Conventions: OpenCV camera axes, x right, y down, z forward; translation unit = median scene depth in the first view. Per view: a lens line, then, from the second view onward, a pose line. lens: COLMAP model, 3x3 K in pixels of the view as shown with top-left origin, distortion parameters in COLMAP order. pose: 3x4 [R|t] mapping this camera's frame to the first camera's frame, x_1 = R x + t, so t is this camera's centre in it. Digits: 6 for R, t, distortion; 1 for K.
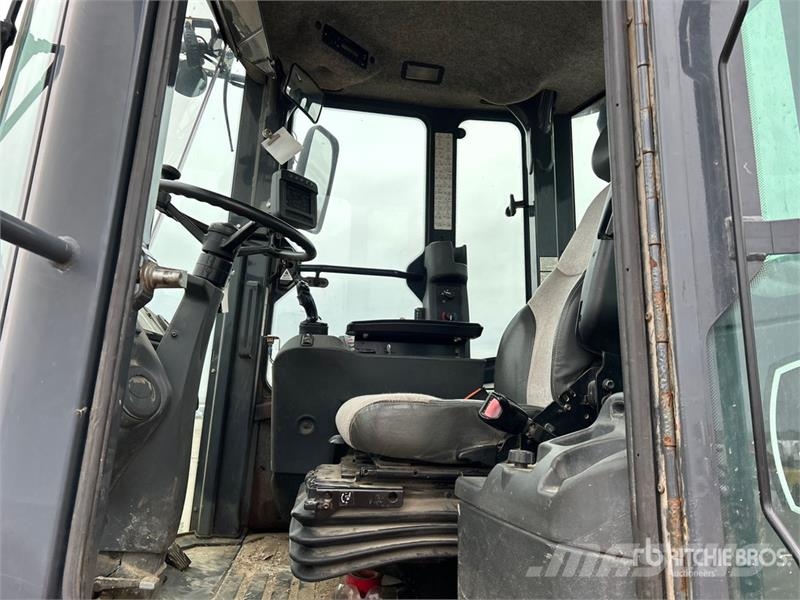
lens RADIAL K [[587.0, 0, 400.0], [0, 587.0, 300.0], [0, 0, 1]] dist [0.066353, -0.083706]
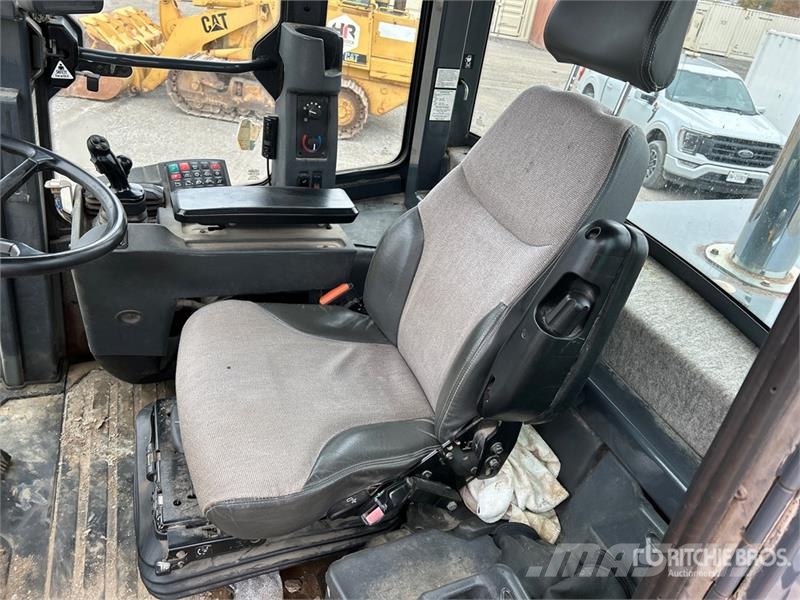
lens RADIAL K [[587.0, 0, 400.0], [0, 587.0, 300.0], [0, 0, 1]] dist [0.066353, -0.083706]
pose [[0.958443, -0.017255, 0.284762, -0.028417], [-0.174164, 0.755181, 0.631956, -0.323677], [-0.225952, -0.655289, 0.720793, 0.286420]]
